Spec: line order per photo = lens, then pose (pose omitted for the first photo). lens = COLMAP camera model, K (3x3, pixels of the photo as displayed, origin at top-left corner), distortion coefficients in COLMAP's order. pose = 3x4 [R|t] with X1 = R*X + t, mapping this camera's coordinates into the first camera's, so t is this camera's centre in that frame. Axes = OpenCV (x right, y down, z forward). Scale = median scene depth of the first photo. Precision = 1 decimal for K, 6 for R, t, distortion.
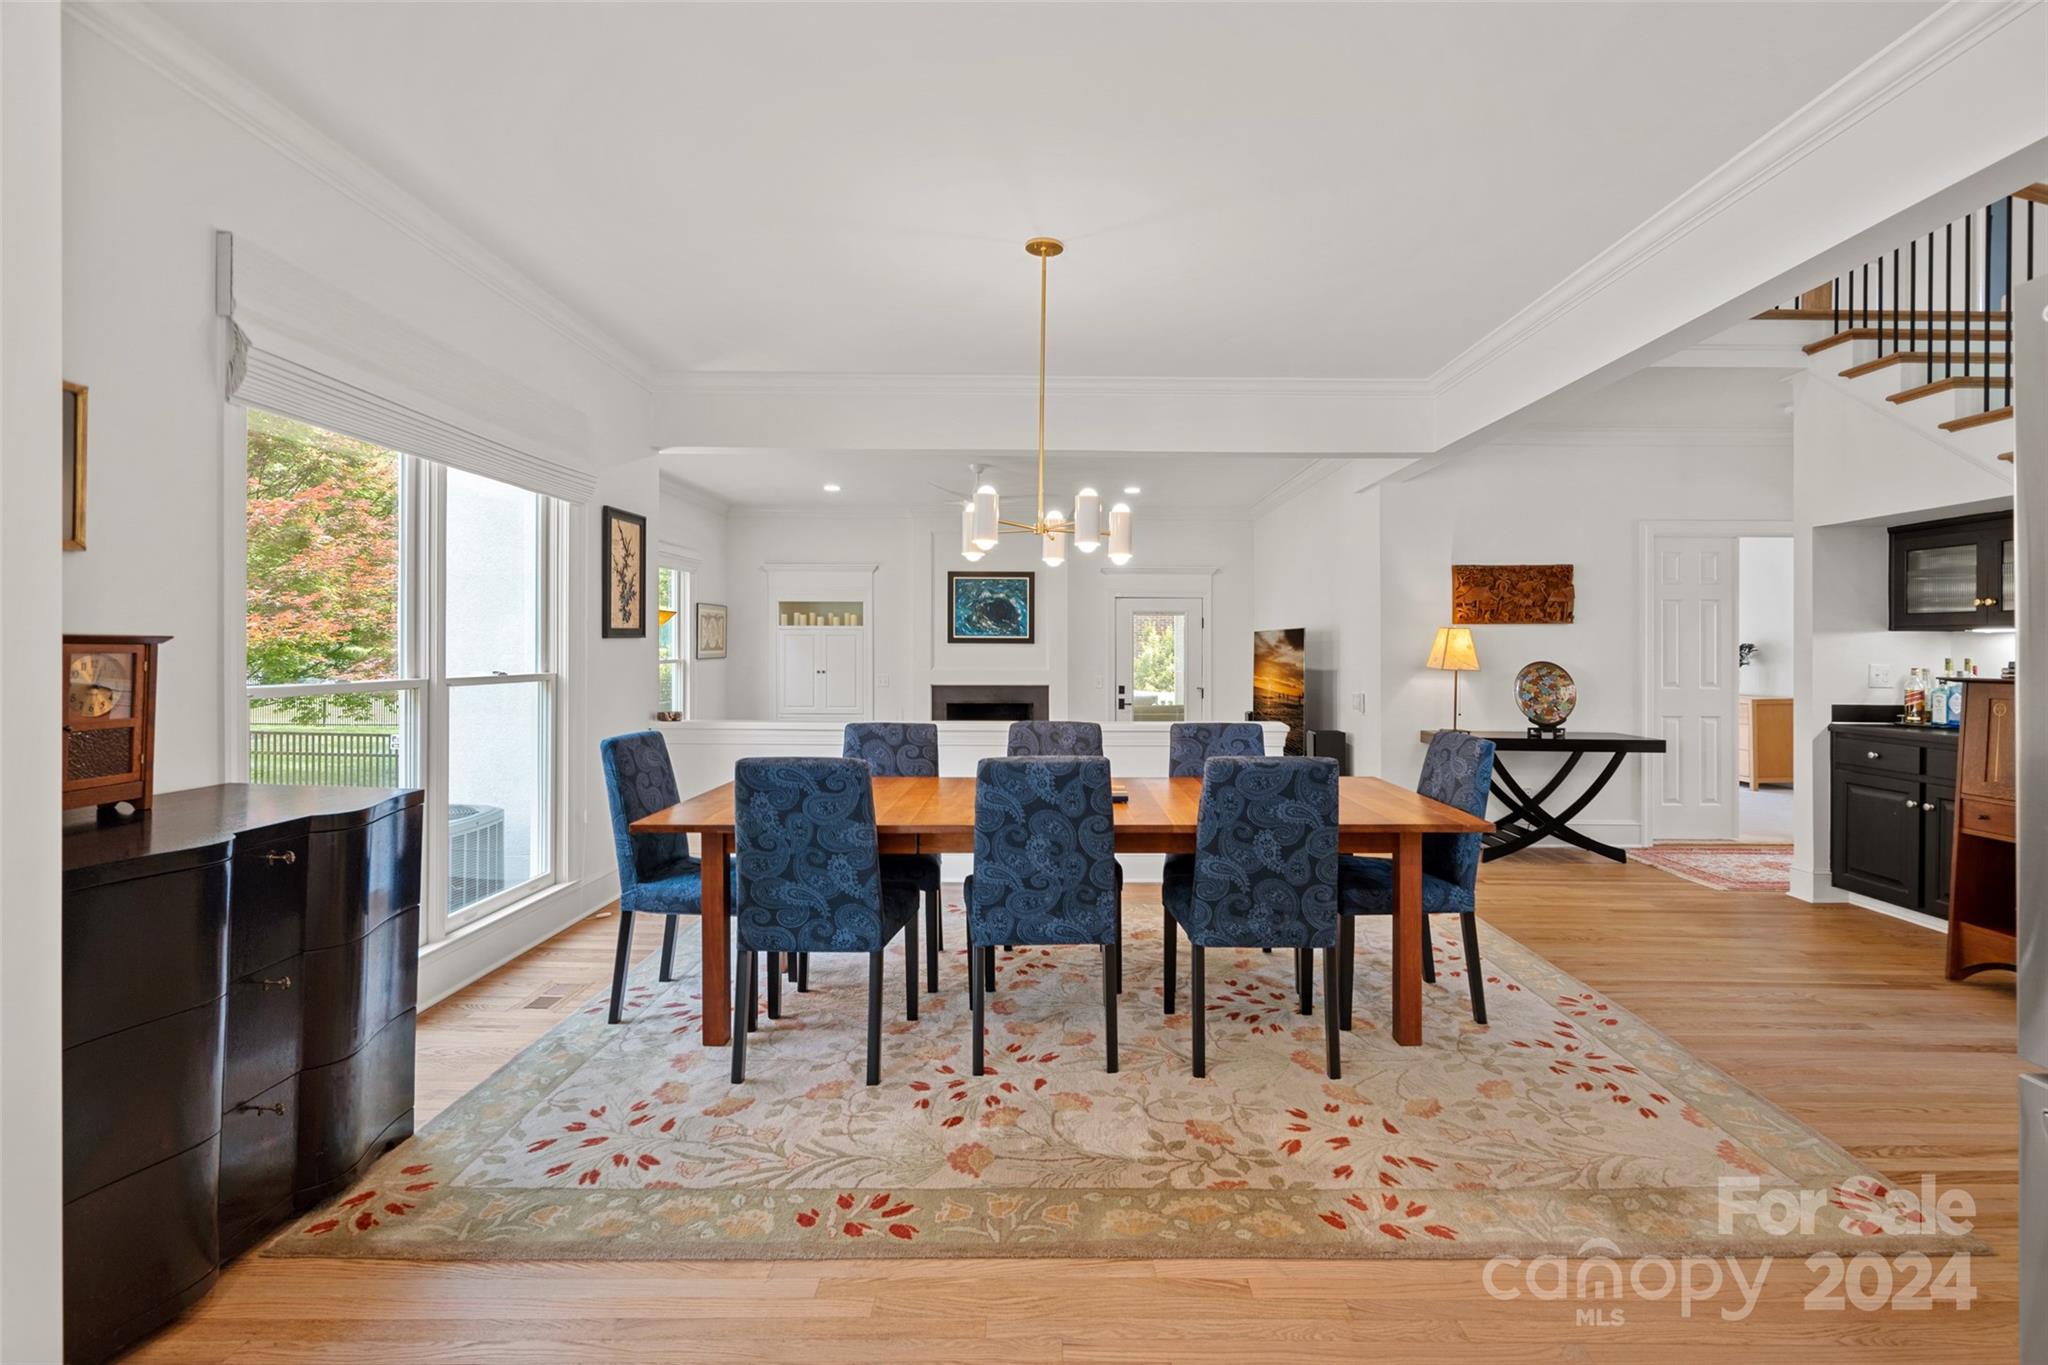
lens RADIAL K [[935.3, 0, 1026.5], [0, 935.3, 649.8], [0, 0, 1]] dist [-0.010381, 0.001467]
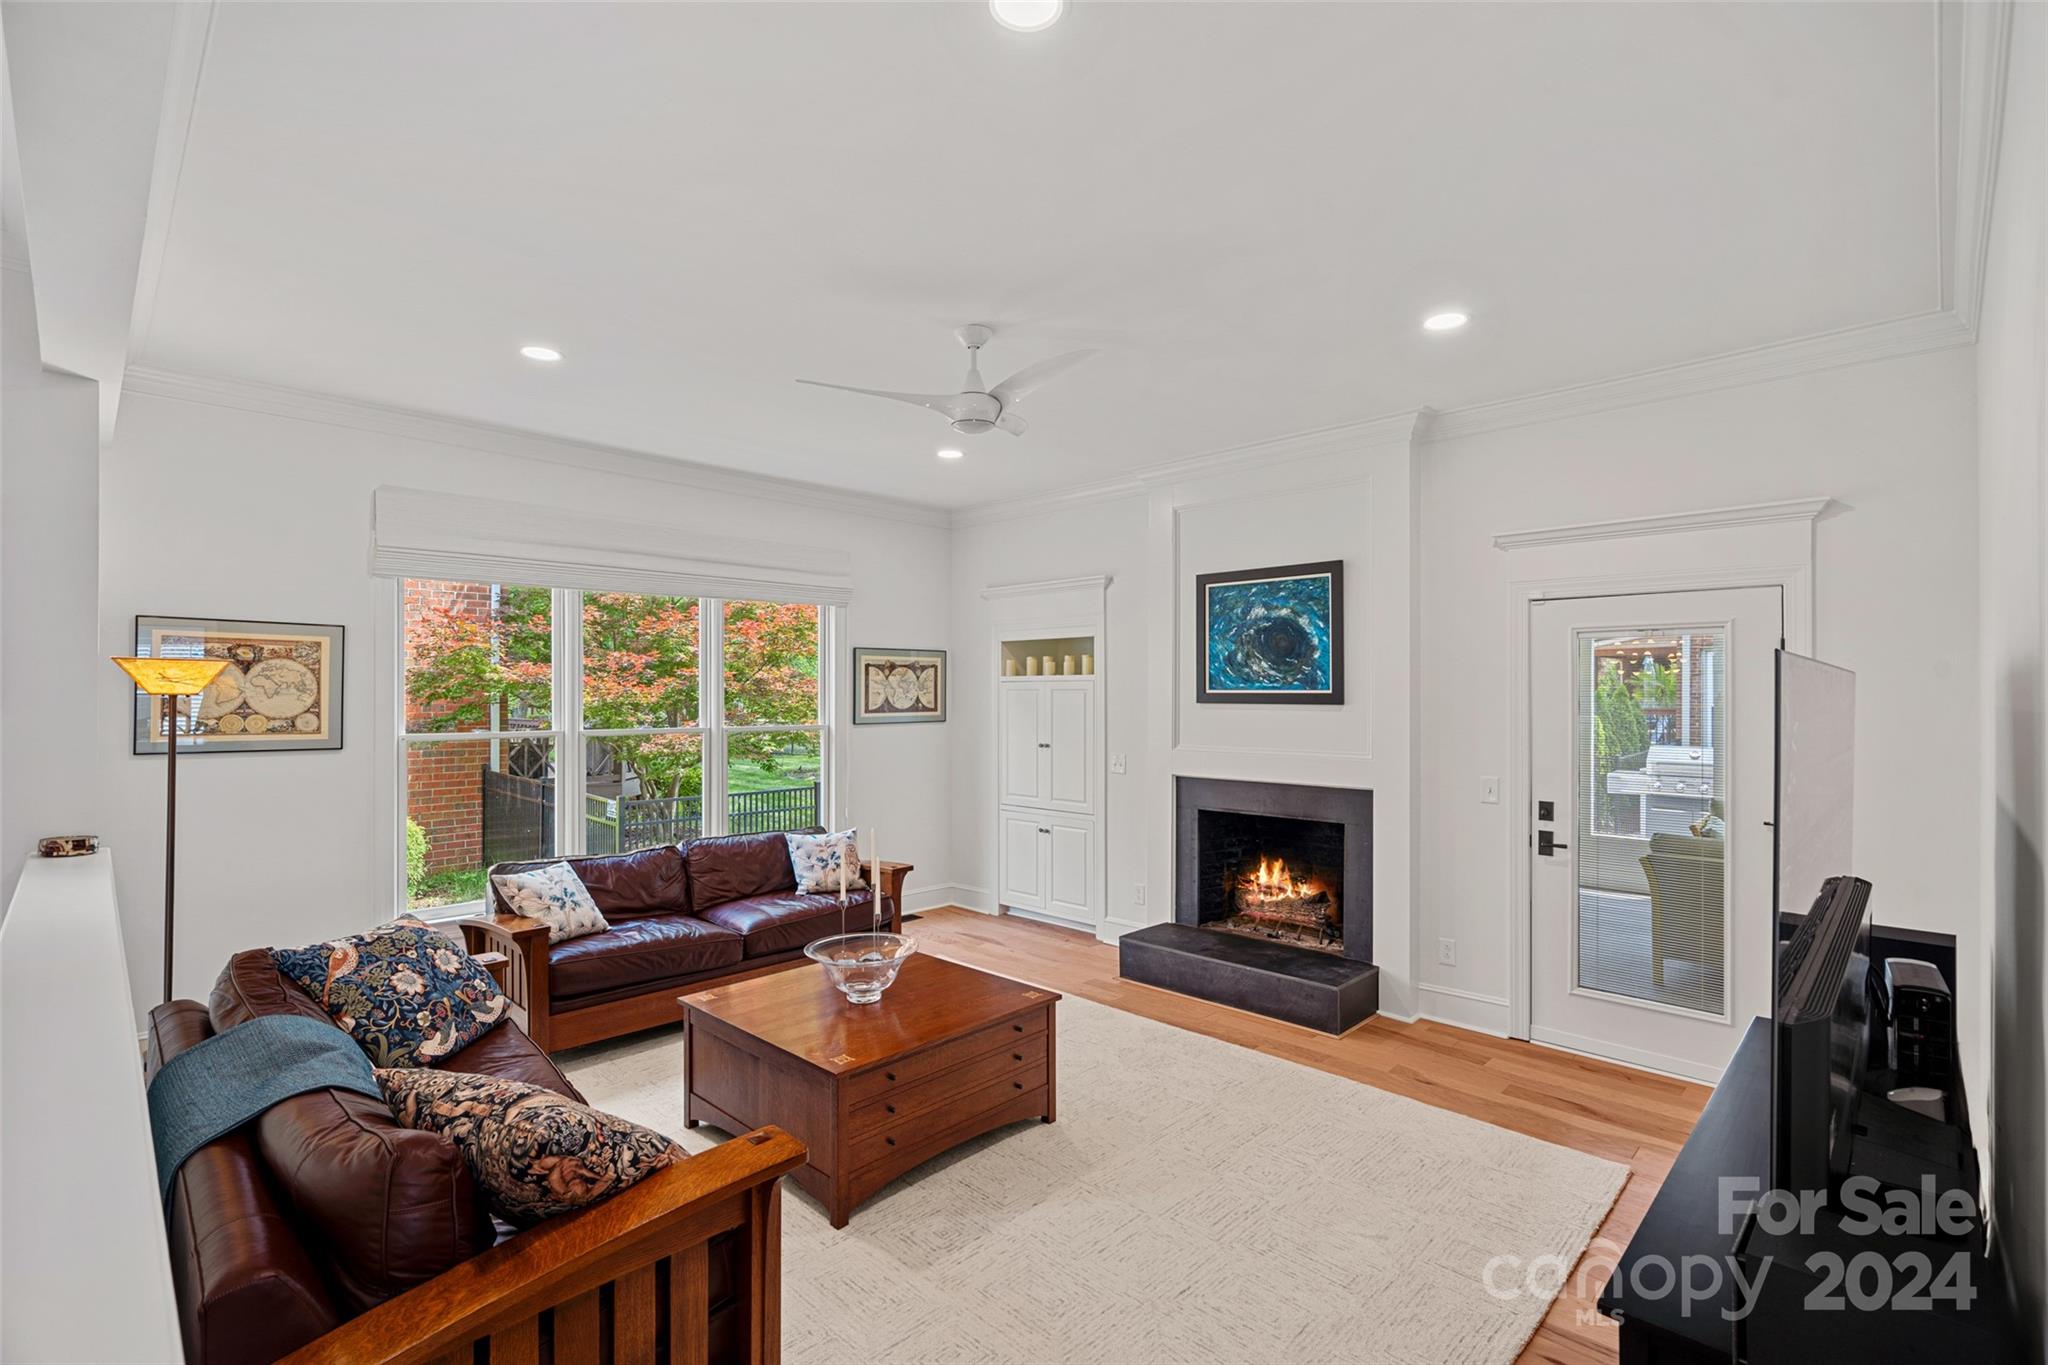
lens RADIAL K [[935.3, 0, 983.4], [0, 935.3, 709.5], [0, 0, 1]] dist [-0.010381, 0.001467]
pose [[0.721897, 0.011072, -0.691912, 0.213838], [-0.002830, 0.999911, 0.013048, -0.009961], [0.691995, -0.007461, 0.721864, 0.502246]]
